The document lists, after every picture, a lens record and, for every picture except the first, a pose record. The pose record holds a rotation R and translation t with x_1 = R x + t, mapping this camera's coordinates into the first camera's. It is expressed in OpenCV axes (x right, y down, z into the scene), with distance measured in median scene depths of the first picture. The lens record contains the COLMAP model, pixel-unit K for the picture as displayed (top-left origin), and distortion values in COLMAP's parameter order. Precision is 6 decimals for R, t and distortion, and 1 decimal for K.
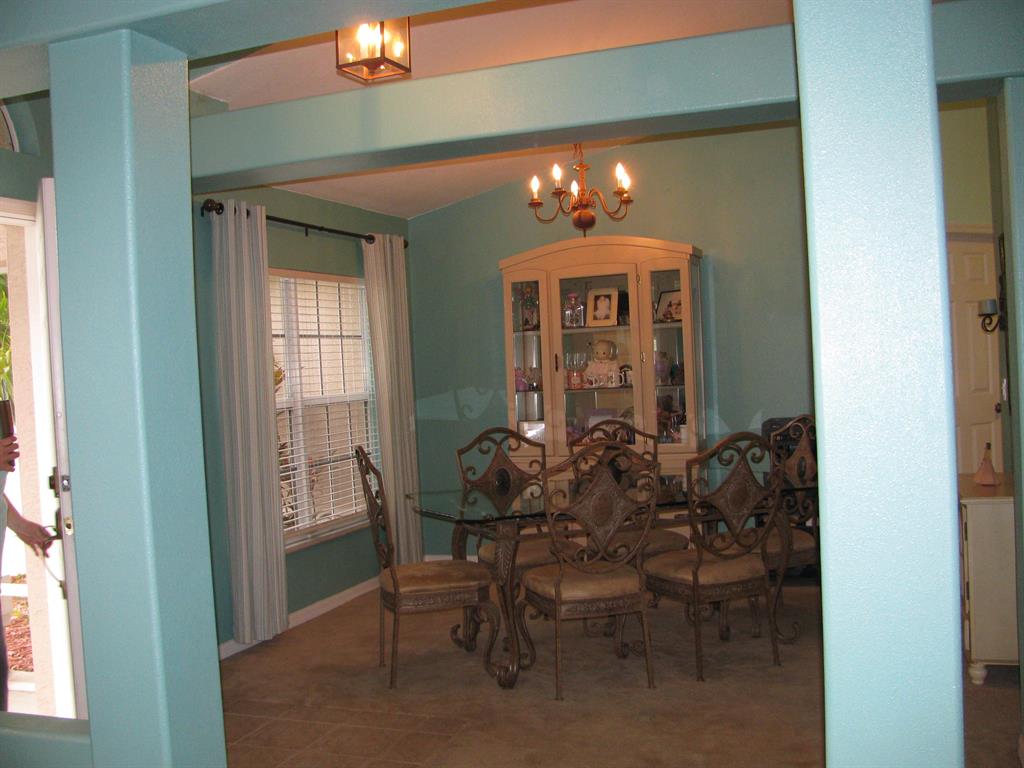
lens RADIAL K [[1057.4, 0, 508.3], [0, 1057.4, 390.0], [0, 0, 1]] dist [-0.145726, 0.000000]
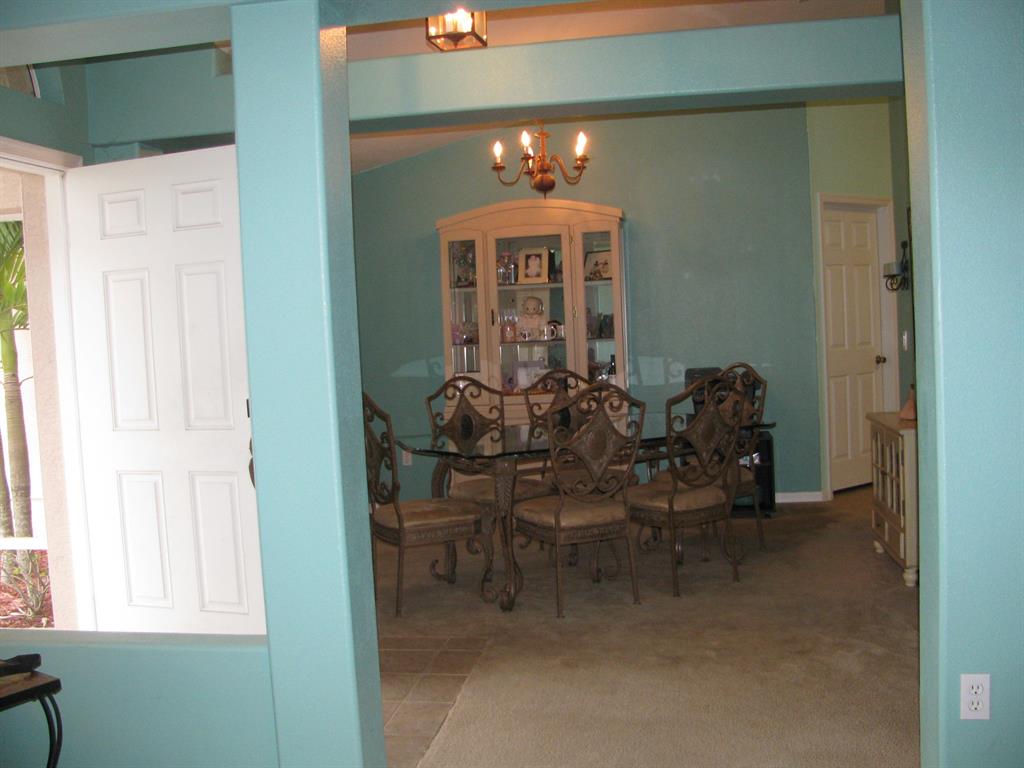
lens RADIAL K [[1057.4, 0, 518.7], [0, 1057.4, 380.1], [0, 0, 1]] dist [-0.145726, 0.000000]
pose [[0.982029, -0.006525, 0.188615, -0.183142], [0.001943, 0.999699, 0.024468, 0.015935], [-0.188718, -0.023662, 0.981746, -0.070908]]
